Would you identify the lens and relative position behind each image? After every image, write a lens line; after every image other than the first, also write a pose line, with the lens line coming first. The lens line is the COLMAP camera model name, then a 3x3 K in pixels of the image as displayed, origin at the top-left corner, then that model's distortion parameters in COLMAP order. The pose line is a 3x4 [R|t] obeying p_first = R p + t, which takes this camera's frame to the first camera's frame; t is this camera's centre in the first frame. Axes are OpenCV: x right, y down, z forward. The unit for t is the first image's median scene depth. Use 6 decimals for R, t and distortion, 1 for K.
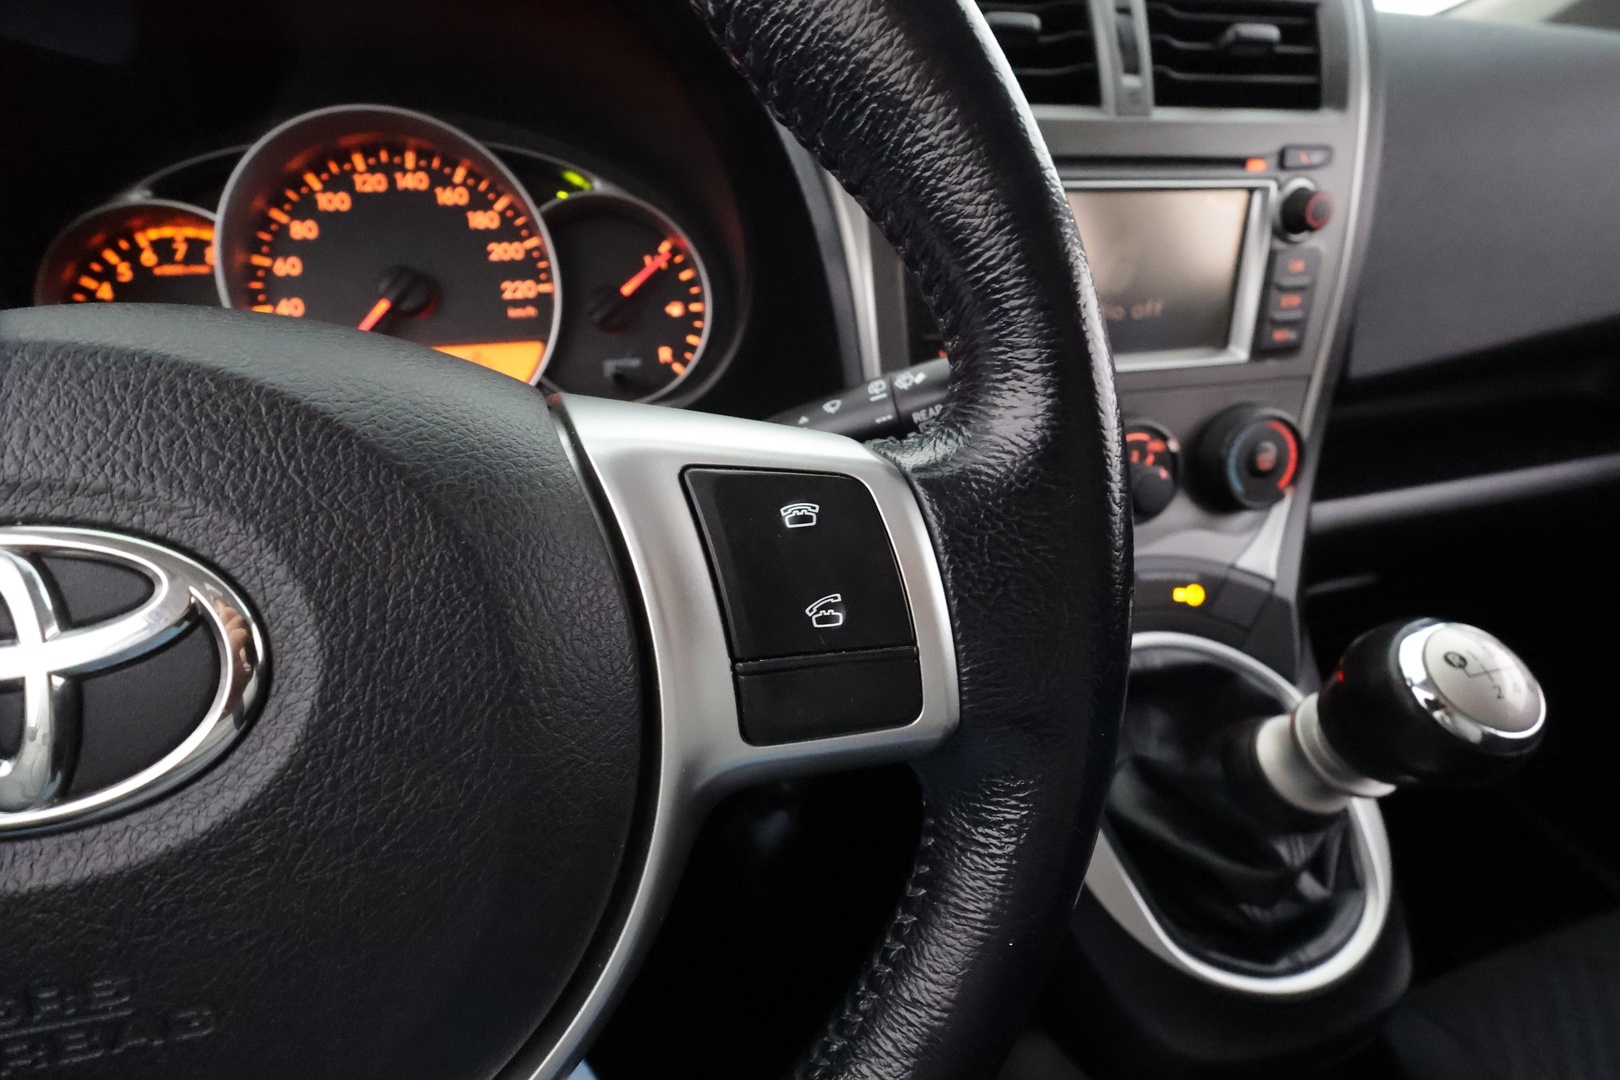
lens RADIAL K [[748.7, 0, 811.4], [0, 748.7, 535.6], [0, 0, 1]] dist [-0.000076, -0.000107]
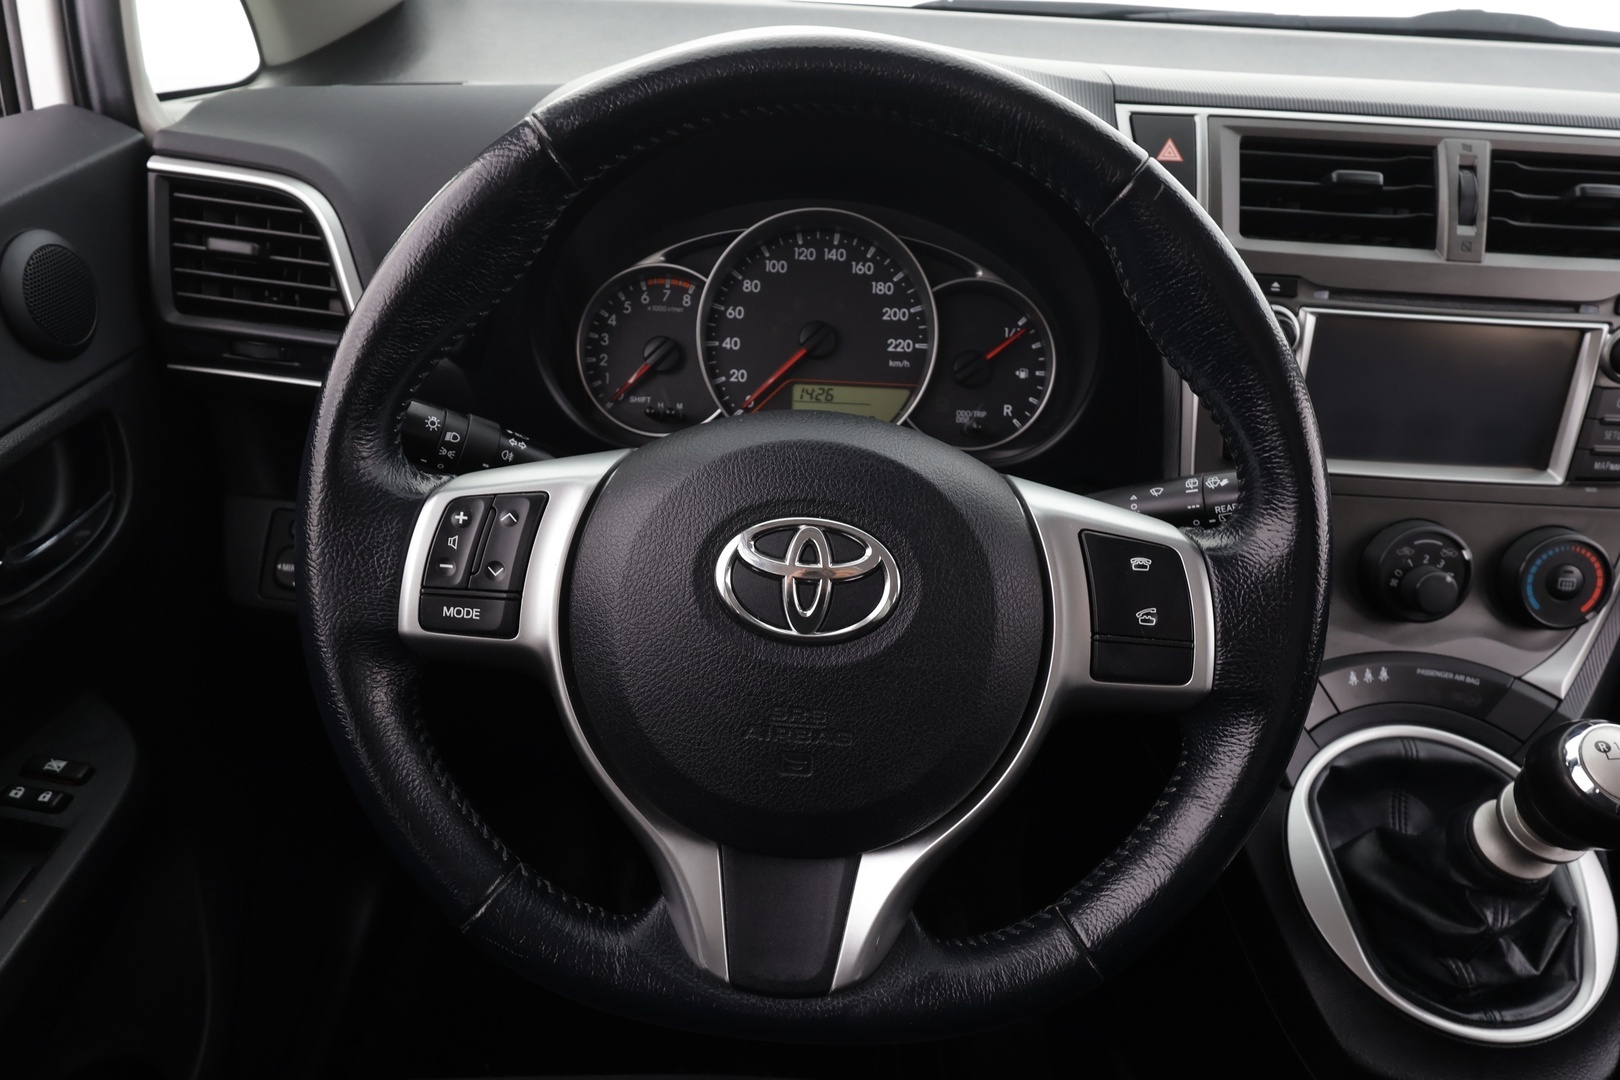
lens RADIAL K [[1124.2, 0, 807.3], [0, 1124.2, 543.4], [0, 0, 1]] dist [-0.006092, 0.004703]
pose [[0.965114, 0.154658, -0.211272, -0.103803], [-0.161002, 0.986868, -0.013059, 0.041184], [0.206477, 0.046619, 0.977340, -0.858317]]
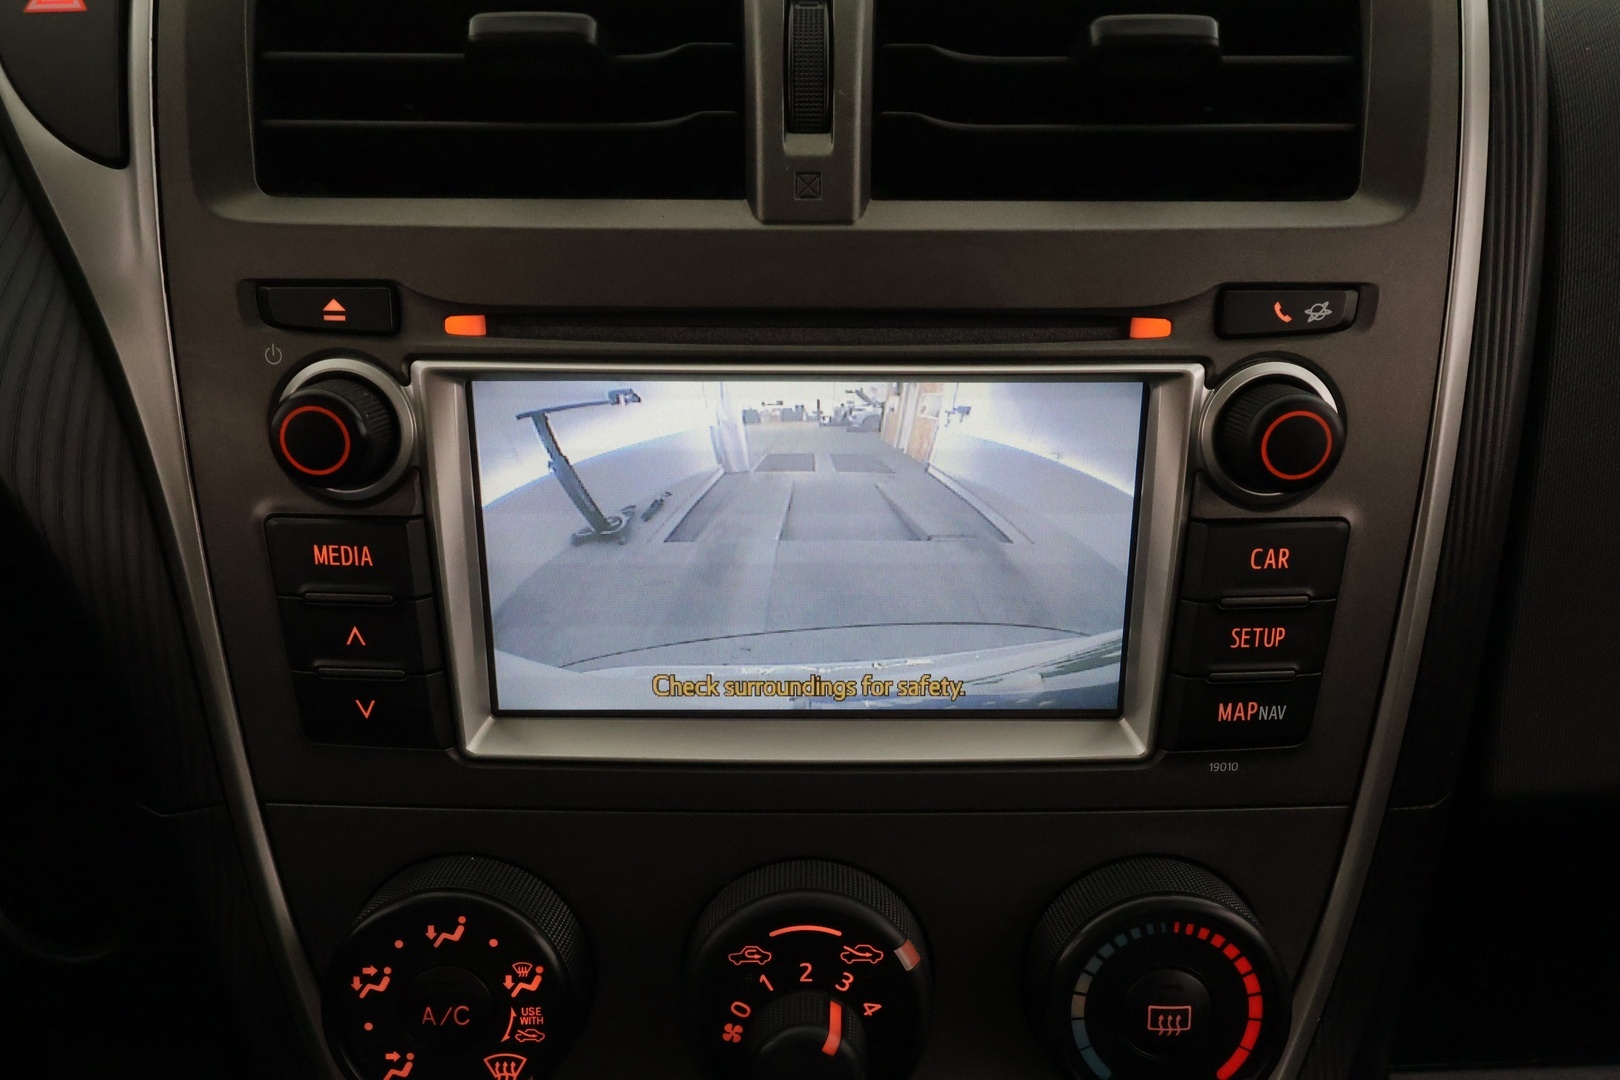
lens RADIAL K [[1059.0, 0, 810.0], [0, 1059.0, 540.0], [0, 0, 1]] dist [0.003243, 0.002337]
pose [[0.969244, 0.093762, -0.227541, 0.605853], [-0.113004, 0.990906, -0.073038, -0.339182], [0.218624, 0.096505, 0.971025, 0.426509]]
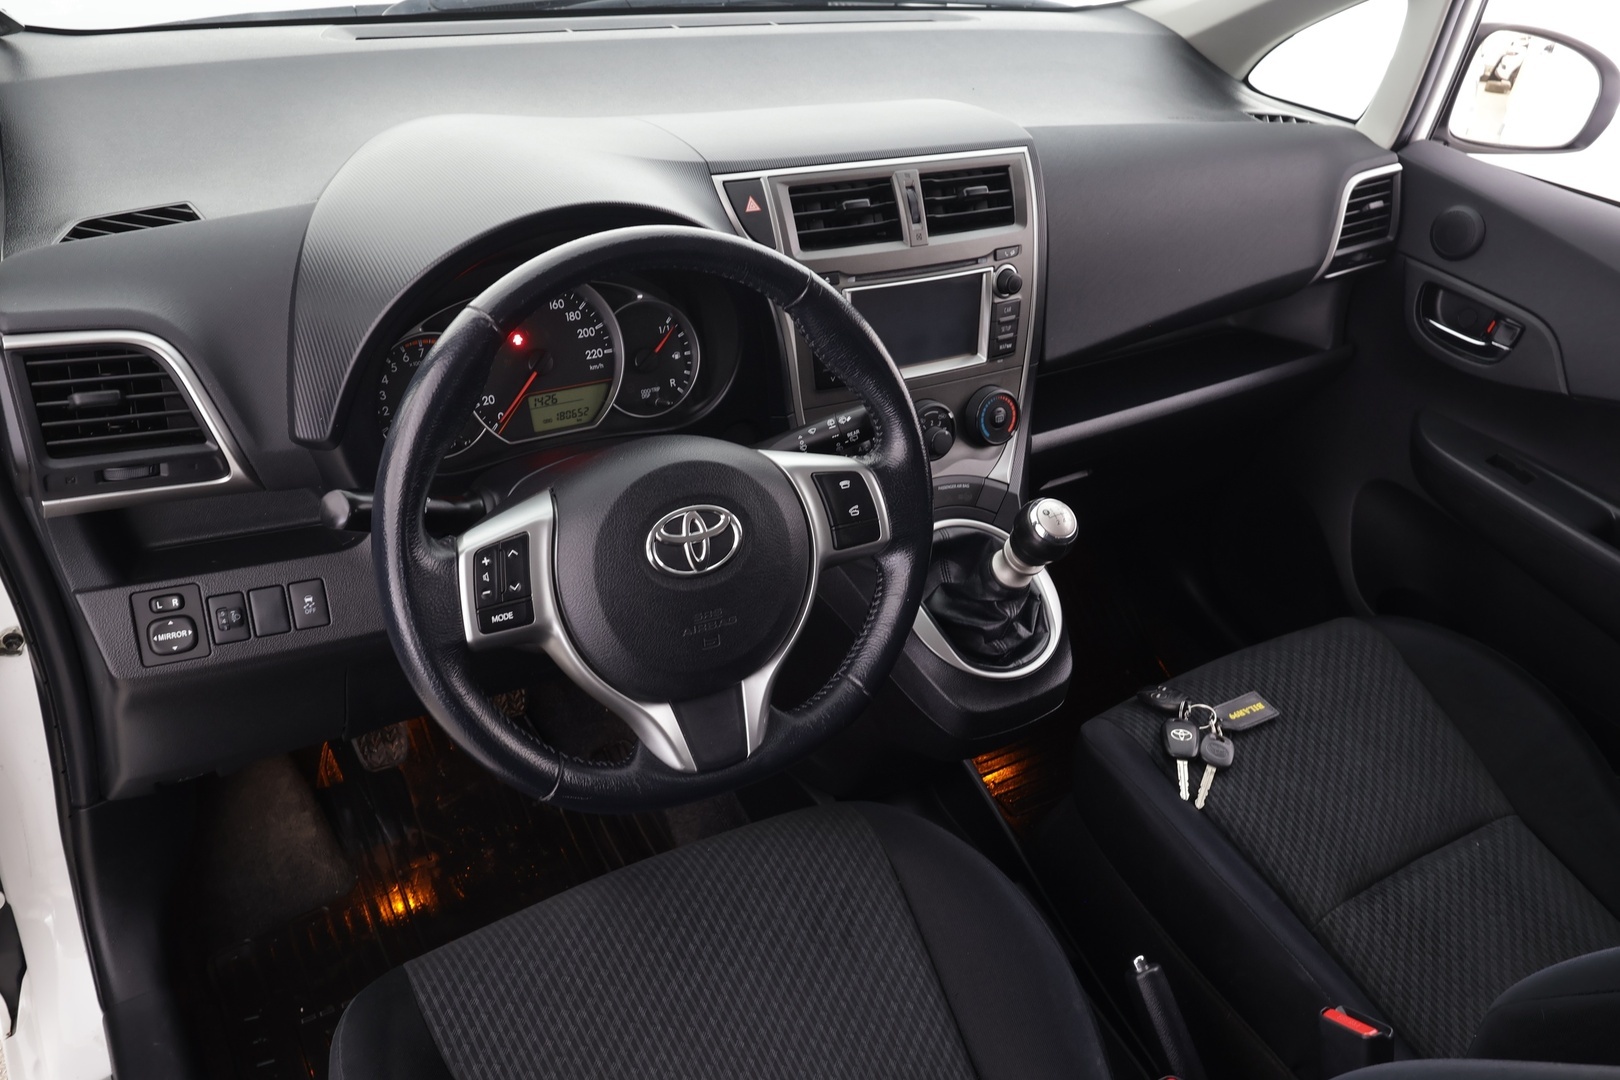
lens RADIAL K [[1267.9, 0, 810.0], [0, 1267.9, 540.0], [0, 0, 1]] dist [0.000627, 0.000229]
pose [[0.951646, -0.099250, 0.290721, -0.853157], [0.074297, 0.992636, 0.095674, -0.154792], [-0.298076, -0.069448, 0.952012, -2.056354]]
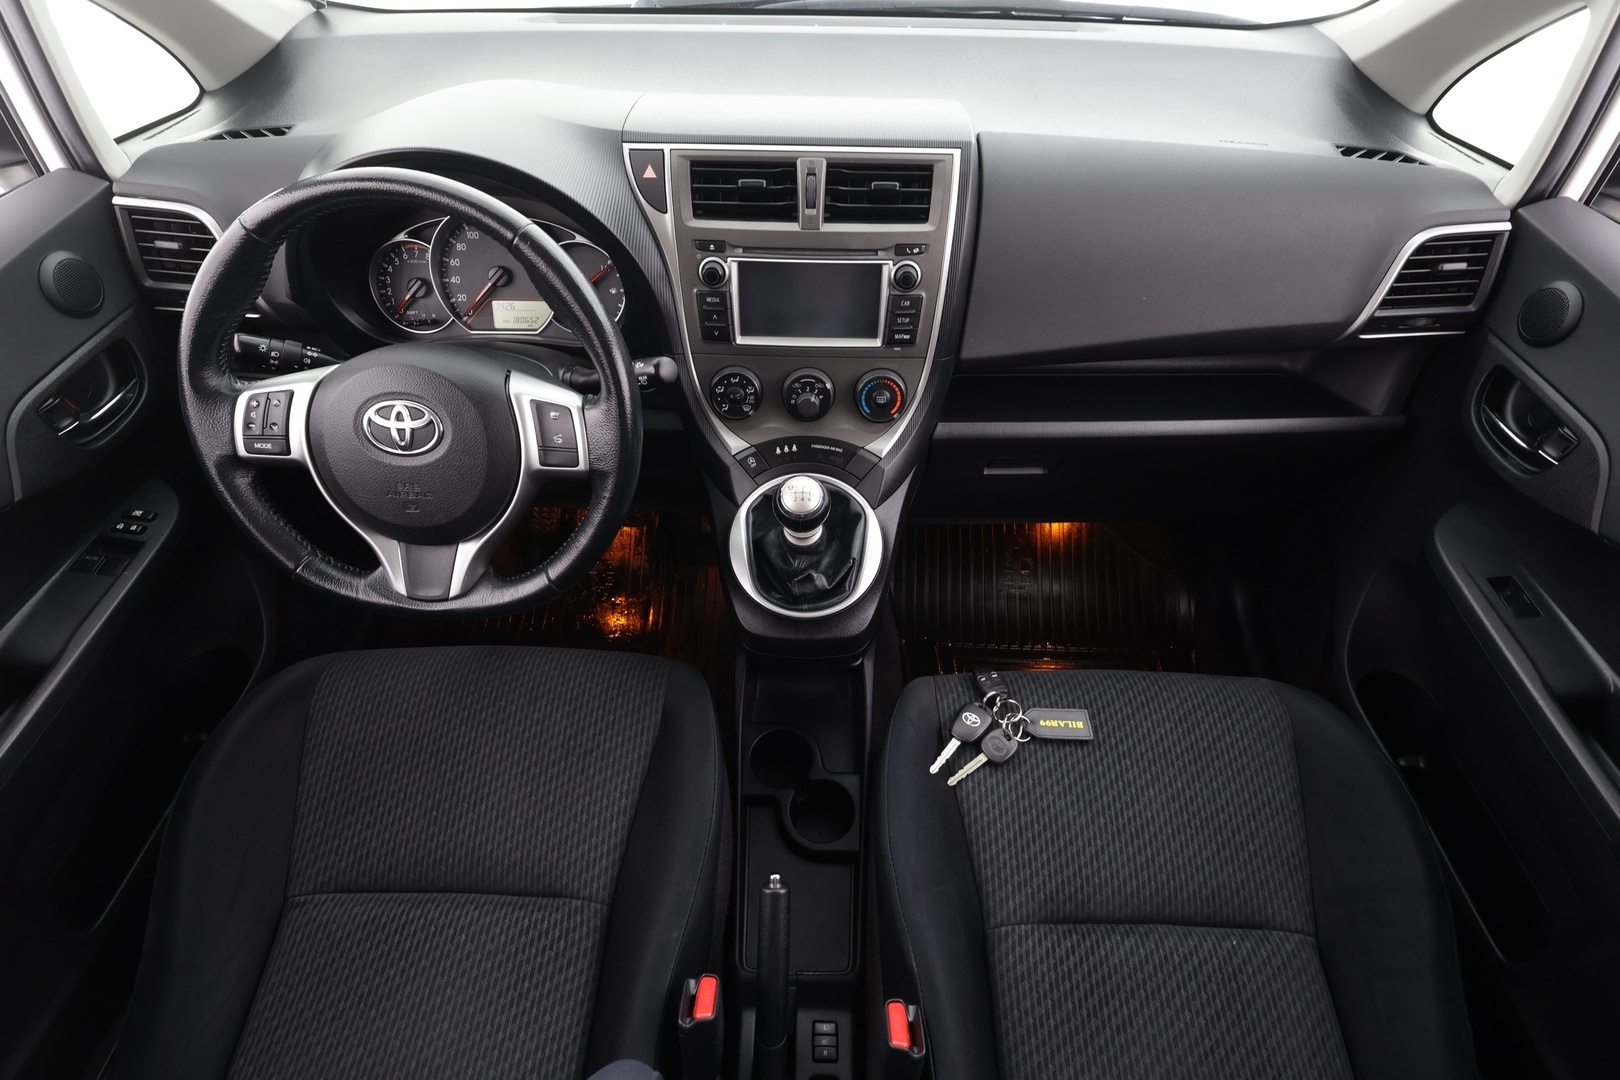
lens RADIAL K [[822.8, 0, 810.0], [0, 822.8, 540.0], [0, 0, 1]] dist [-0.001327, -0.000302]
pose [[0.965229, 0.178439, -0.191031, 1.056433], [-0.127876, 0.959686, 0.250301, -0.308074], [0.227993, -0.217170, 0.949135, -1.430028]]
